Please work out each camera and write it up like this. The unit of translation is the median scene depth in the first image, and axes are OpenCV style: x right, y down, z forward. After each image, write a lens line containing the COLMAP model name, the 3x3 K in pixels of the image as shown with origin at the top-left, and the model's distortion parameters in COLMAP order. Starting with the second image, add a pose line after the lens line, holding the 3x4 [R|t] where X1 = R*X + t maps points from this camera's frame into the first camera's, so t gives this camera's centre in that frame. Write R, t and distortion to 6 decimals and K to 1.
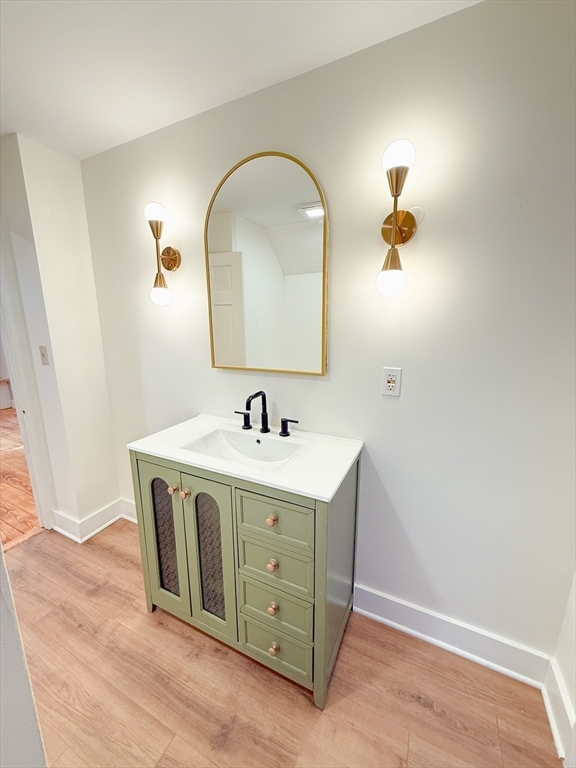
lens RADIAL K [[305.2, 0, 289.7], [0, 305.2, 382.0], [0, 0, 1]] dist [-0.003268, -0.000144]
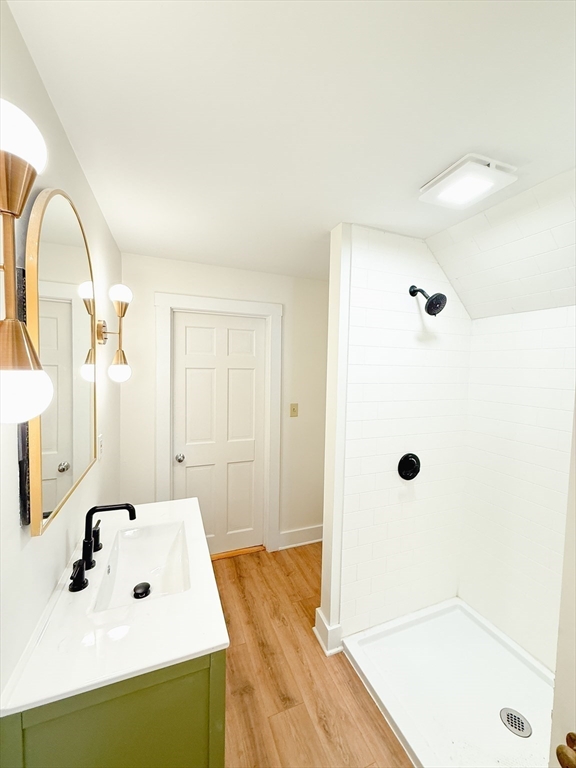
lens RADIAL K [[305.2, 0, 288.3], [0, 305.2, 383.3], [0, 0, 1]] dist [-0.003268, -0.000144]
pose [[-0.734698, -0.044655, 0.676923, -1.212995], [0.115978, 0.974873, 0.190186, -0.455054], [-0.668407, 0.218238, -0.711059, 1.499766]]
